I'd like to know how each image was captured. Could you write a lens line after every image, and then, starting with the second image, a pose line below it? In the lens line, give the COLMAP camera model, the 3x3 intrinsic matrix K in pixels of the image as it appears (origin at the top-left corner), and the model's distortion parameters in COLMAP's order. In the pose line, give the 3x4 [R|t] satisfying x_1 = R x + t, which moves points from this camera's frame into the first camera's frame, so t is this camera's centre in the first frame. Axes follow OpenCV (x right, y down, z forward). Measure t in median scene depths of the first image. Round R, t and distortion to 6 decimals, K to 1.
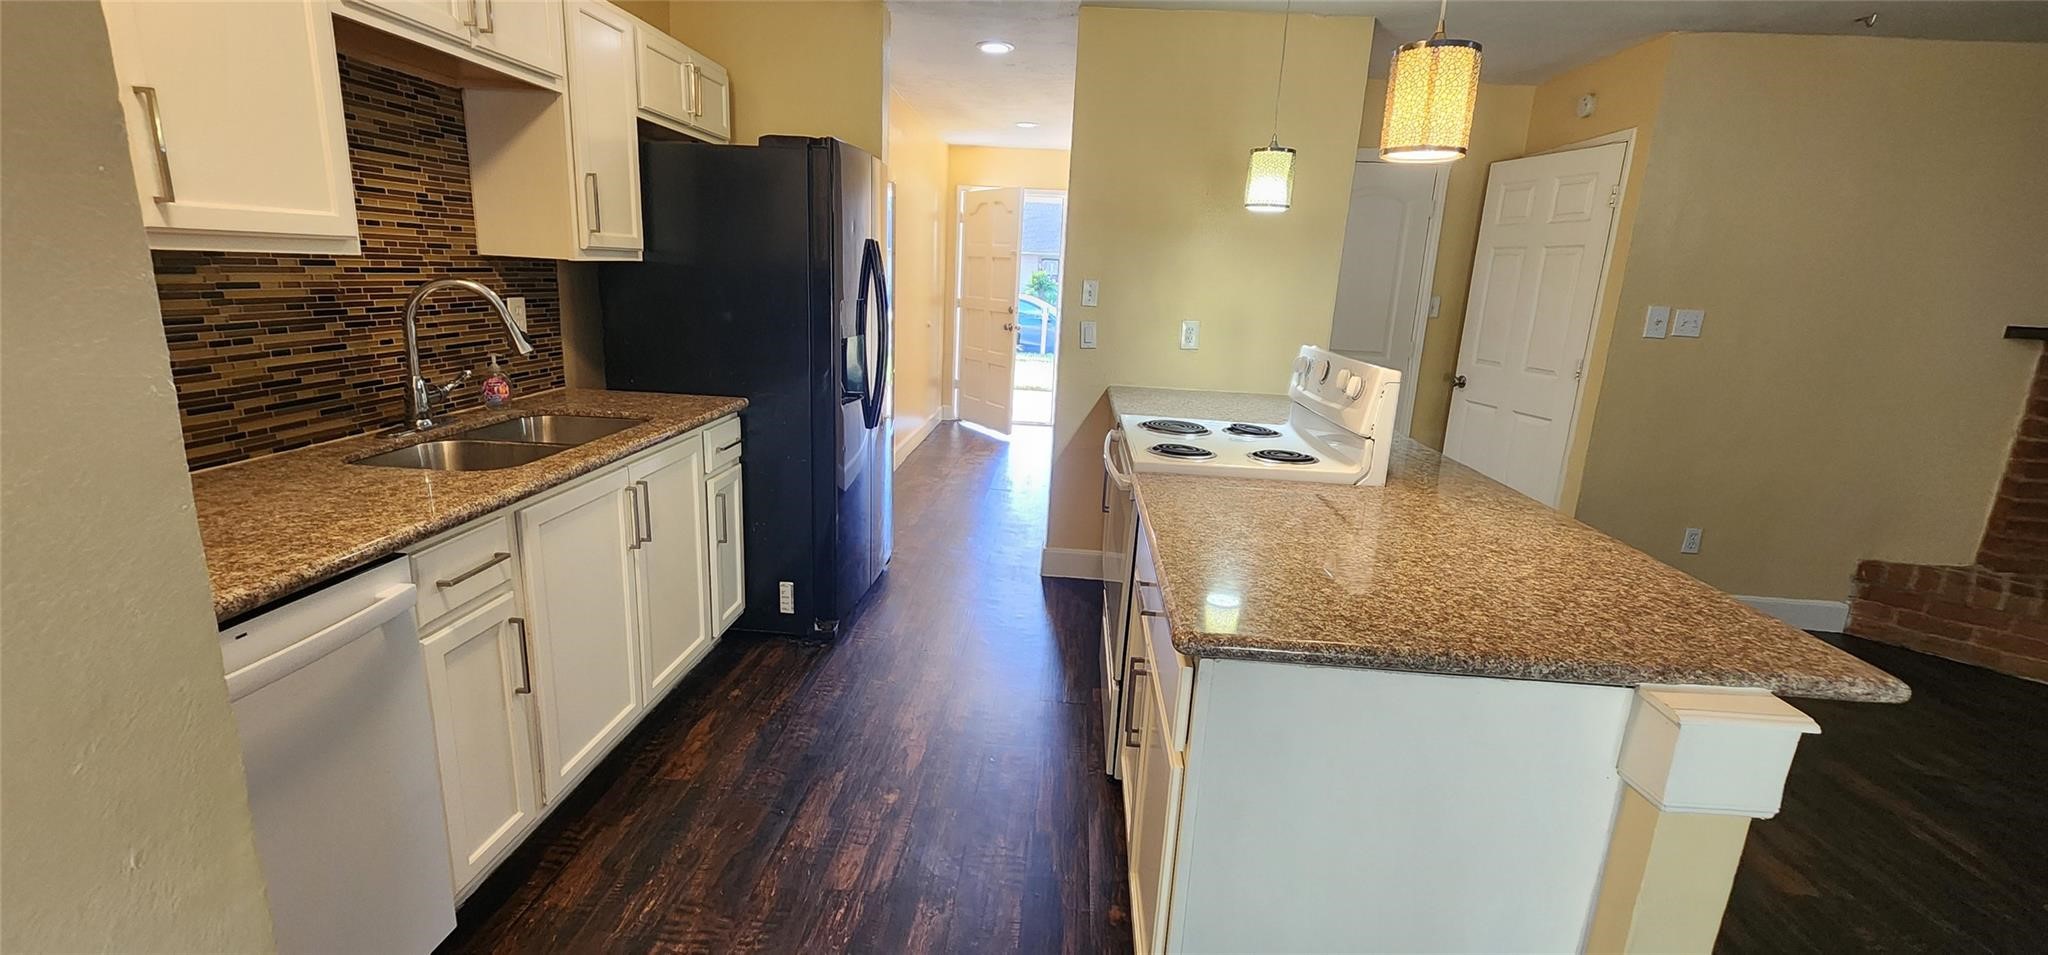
lens RADIAL K [[835.5, 0, 1026.0], [0, 835.5, 467.9], [0, 0, 1]] dist [-0.000055, 0.000455]
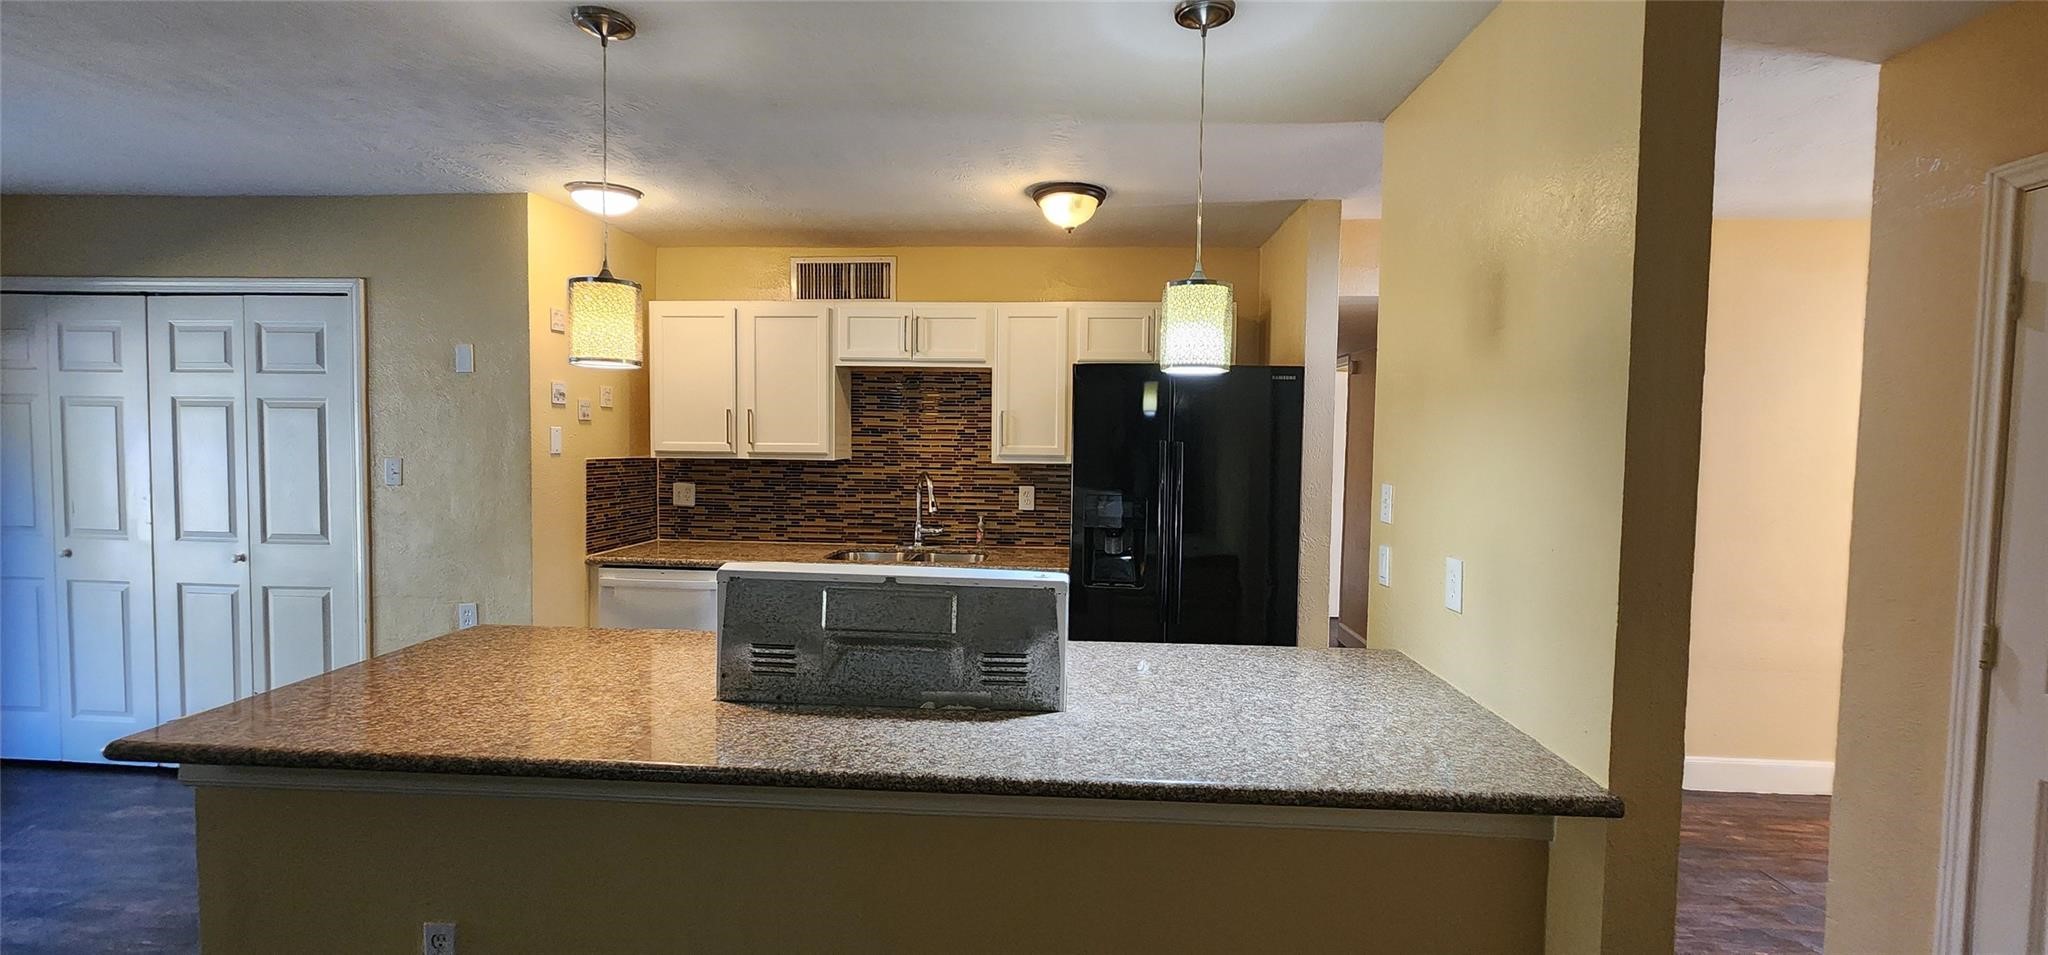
lens RADIAL K [[839.2, 0, 1022.5], [0, 839.2, 473.3], [0, 0, 1]] dist [-0.000418, 0.000033]
pose [[0.004457, -0.001690, -0.999989, 1.181486], [-0.244018, 0.969767, -0.002726, -0.256282], [0.969760, 0.244028, 0.003910, 1.134133]]
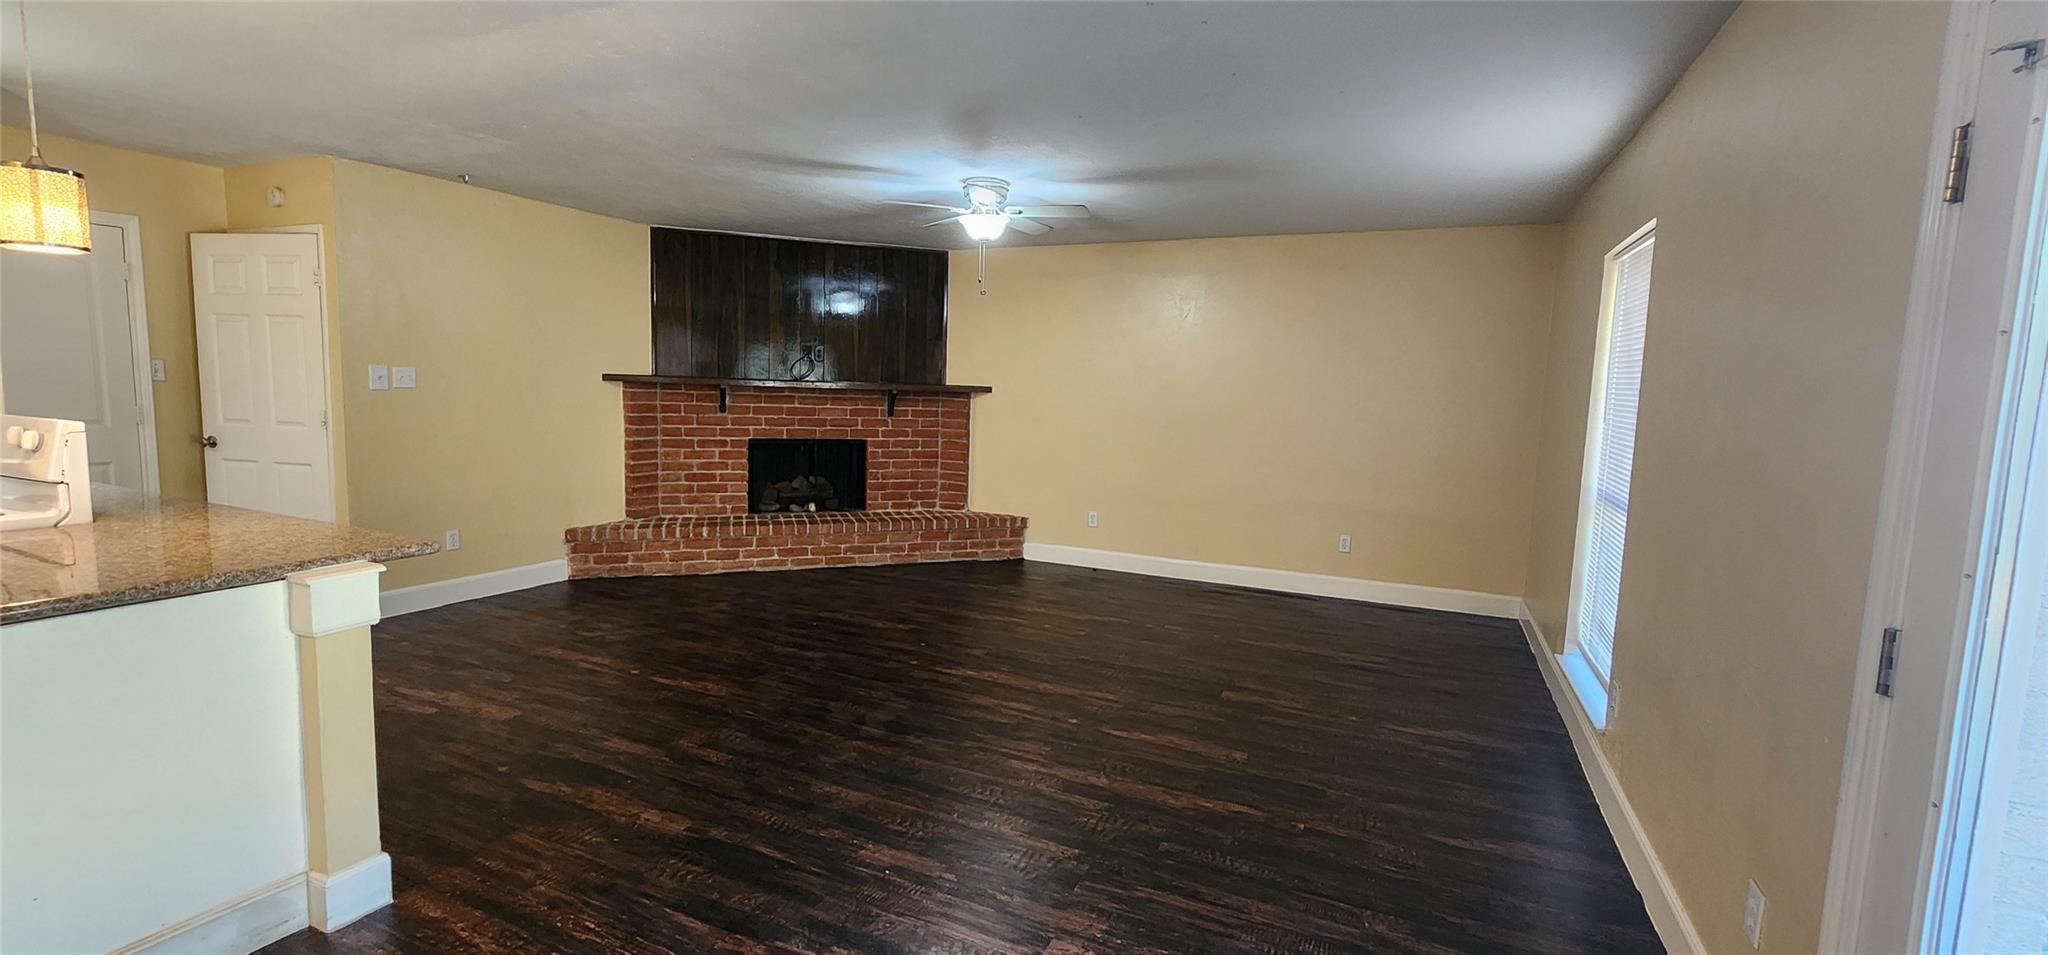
lens RADIAL K [[835.5, 0, 1026.0], [0, 835.5, 467.9], [0, 0, 1]] dist [-0.000055, 0.000455]
pose [[0.349897, -0.128402, 0.927947, -0.153220], [0.196291, 0.978622, 0.061399, 0.114330], [-0.915992, 0.160664, 0.367621, -0.528165]]
